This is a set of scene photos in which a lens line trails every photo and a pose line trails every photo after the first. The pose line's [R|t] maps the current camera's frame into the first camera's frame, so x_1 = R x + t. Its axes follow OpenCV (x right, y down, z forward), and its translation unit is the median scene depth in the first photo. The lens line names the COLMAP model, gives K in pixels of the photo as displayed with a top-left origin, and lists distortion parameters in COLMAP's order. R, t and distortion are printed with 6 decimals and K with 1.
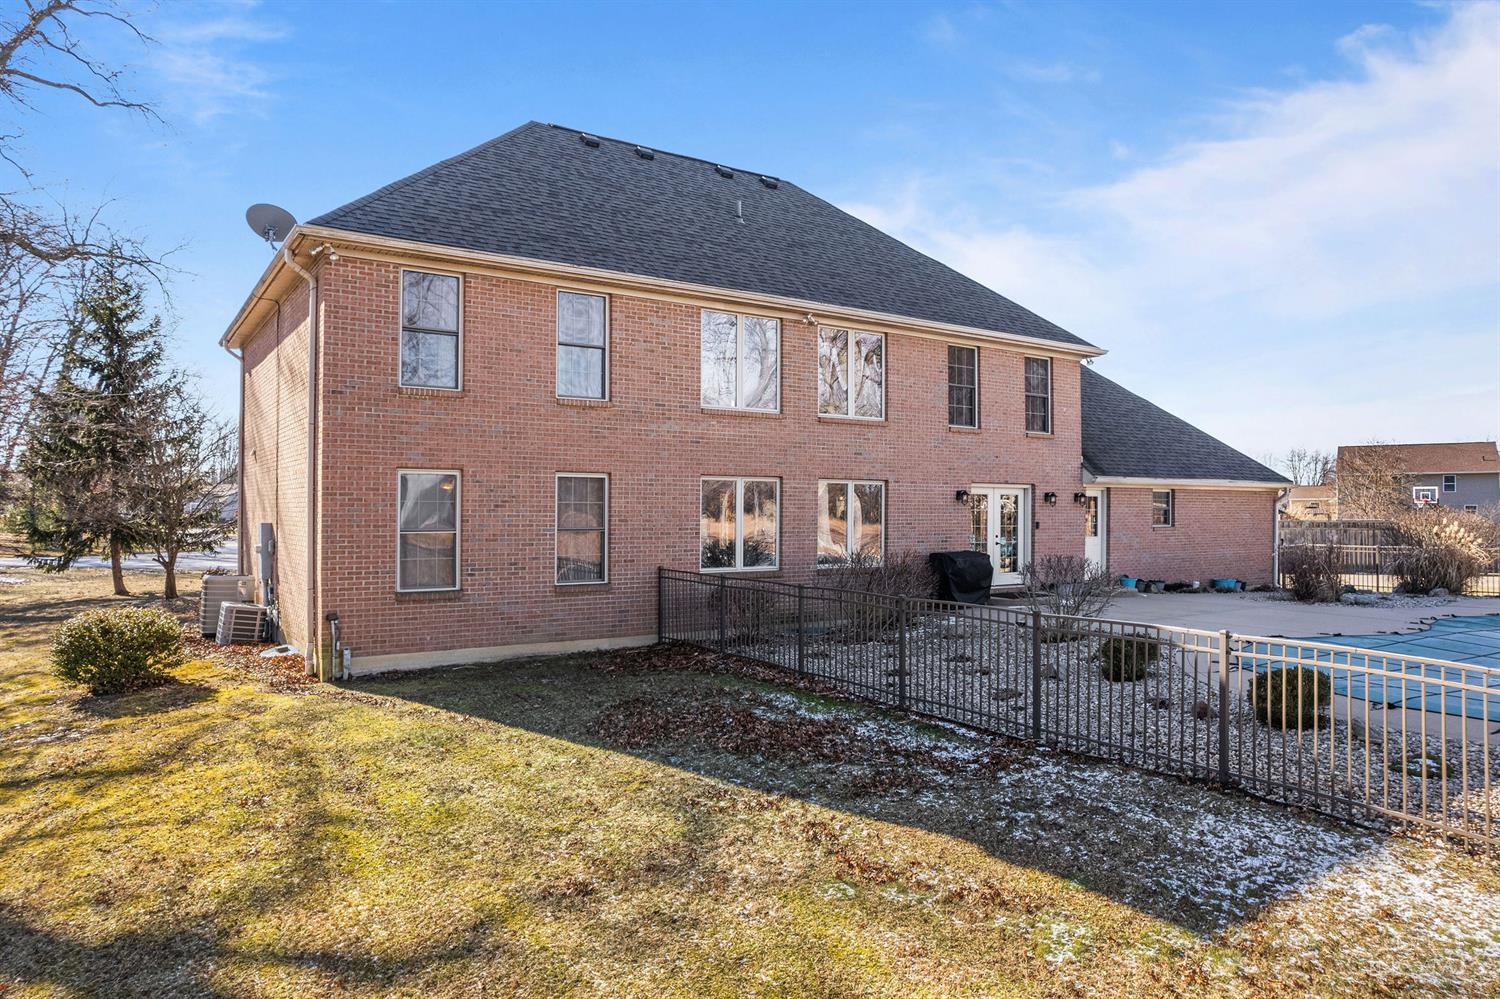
lens RADIAL K [[944.2, 0, 750.0], [0, 944.2, 499.5], [0, 0, 1]] dist [-0.014985, -0.000536]
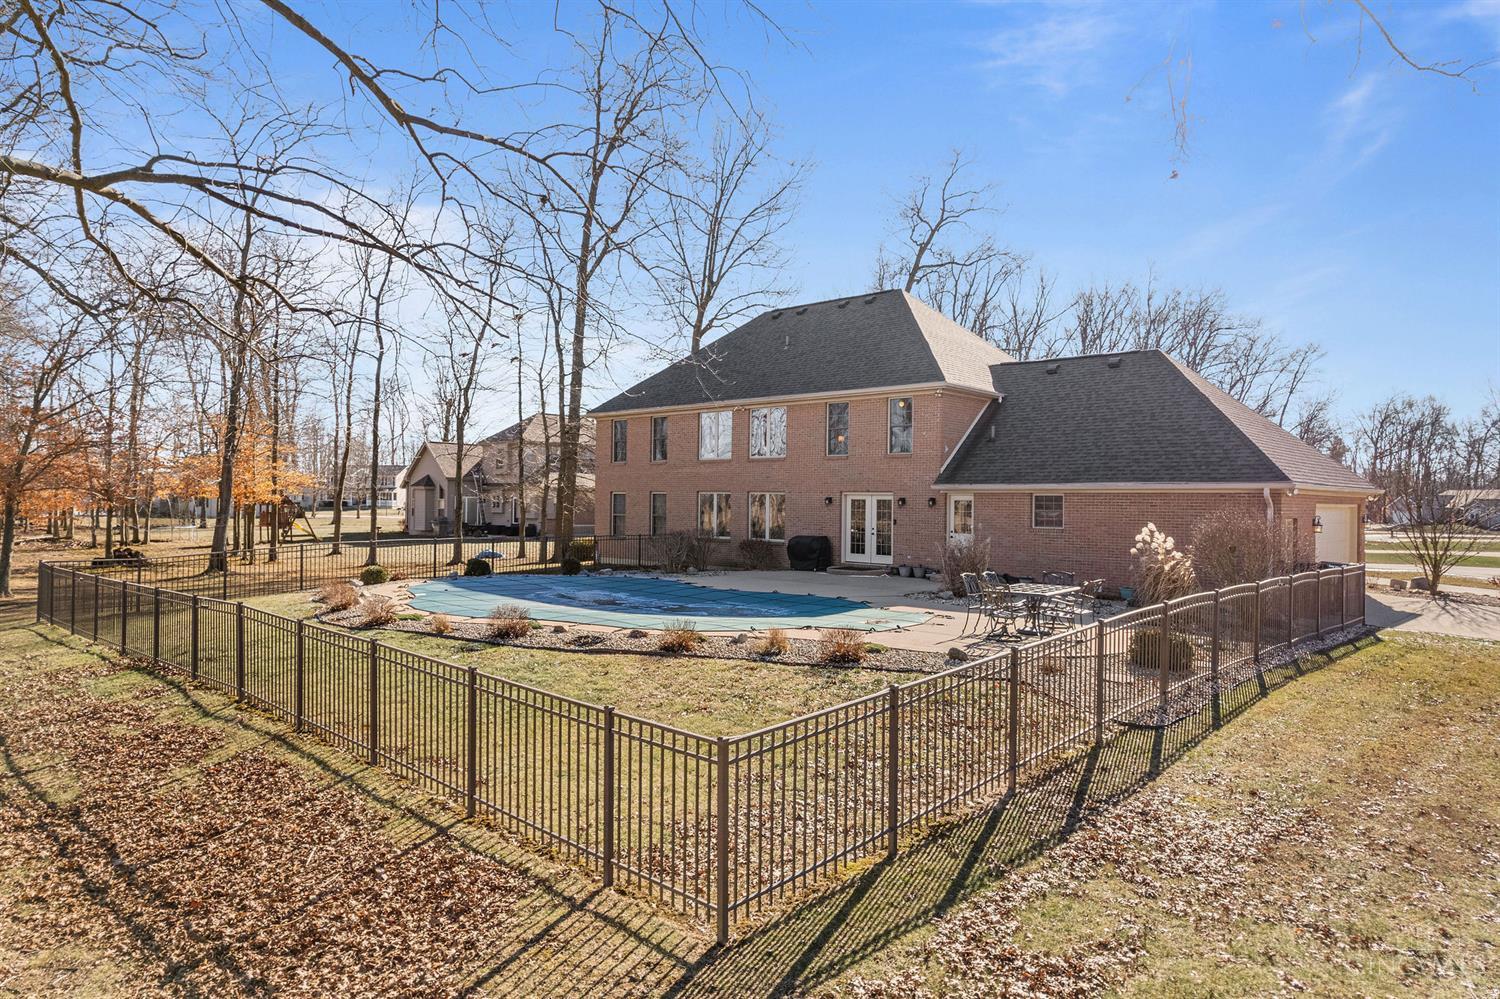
lens RADIAL K [[944.2, 0, 750.0], [0, 944.2, 499.5], [0, 0, 1]] dist [-0.014985, -0.000536]
pose [[0.196406, -0.004020, -0.980514, 1.710176], [-0.006233, 0.999966, -0.005348, 0.002707], [0.980503, 0.007162, 0.196374, 0.571259]]
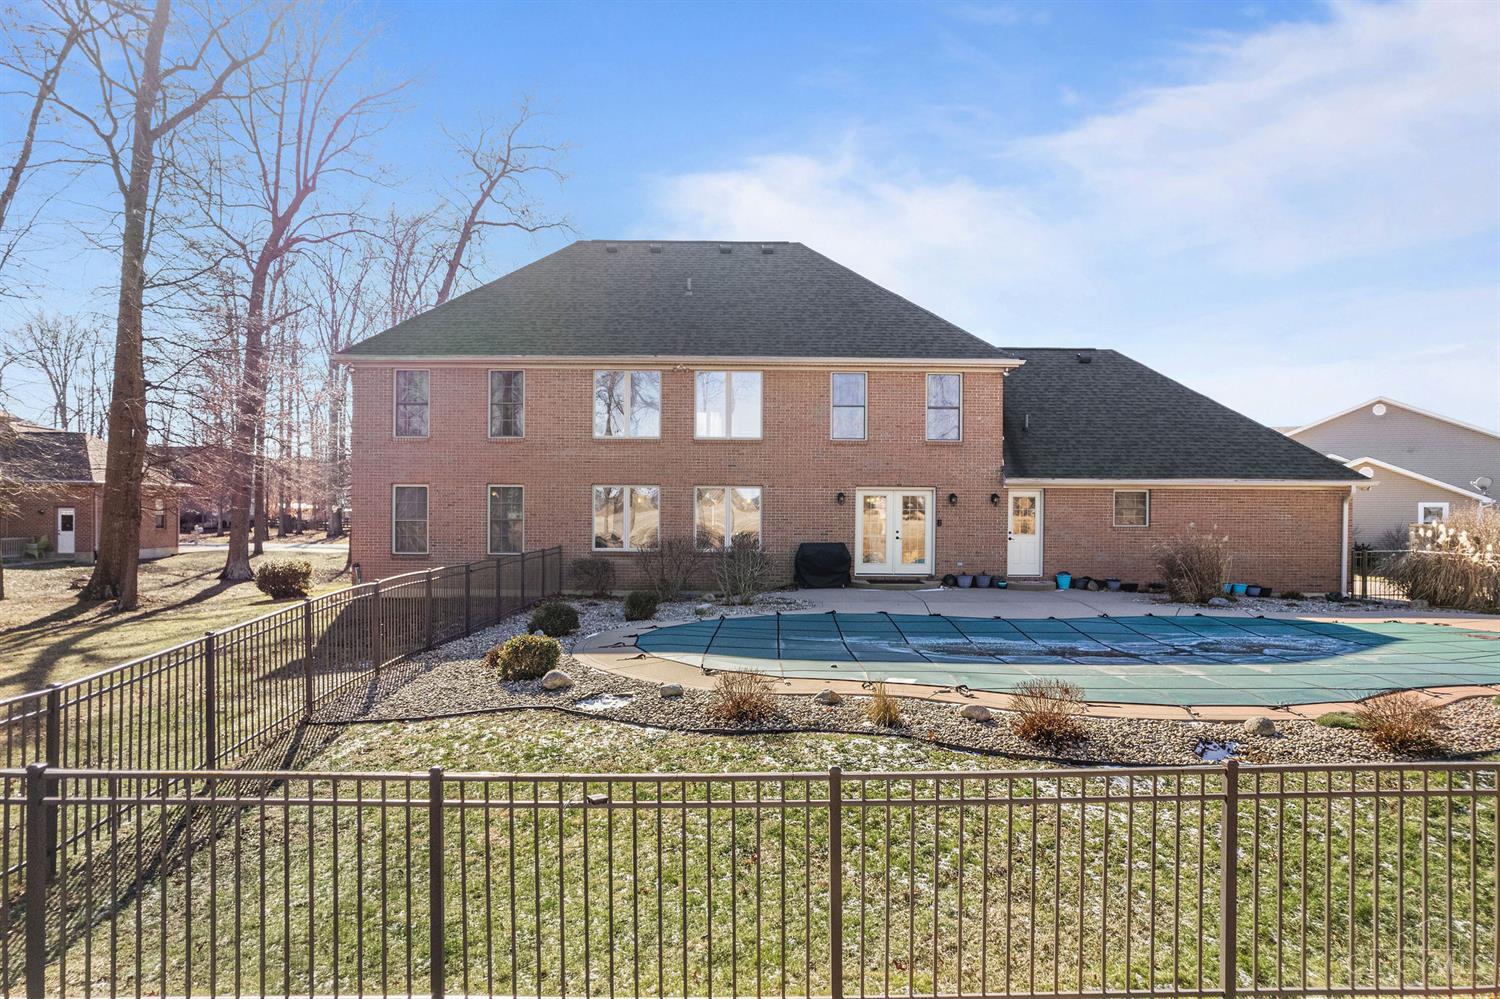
lens RADIAL K [[944.2, 0, 750.0], [0, 944.2, 499.5], [0, 0, 1]] dist [-0.014985, -0.000536]
pose [[0.827662, -0.001284, -0.561225, 0.806335], [-0.000785, 0.999994, -0.003446, 0.002587], [0.561226, 0.003293, 0.827656, -0.063727]]
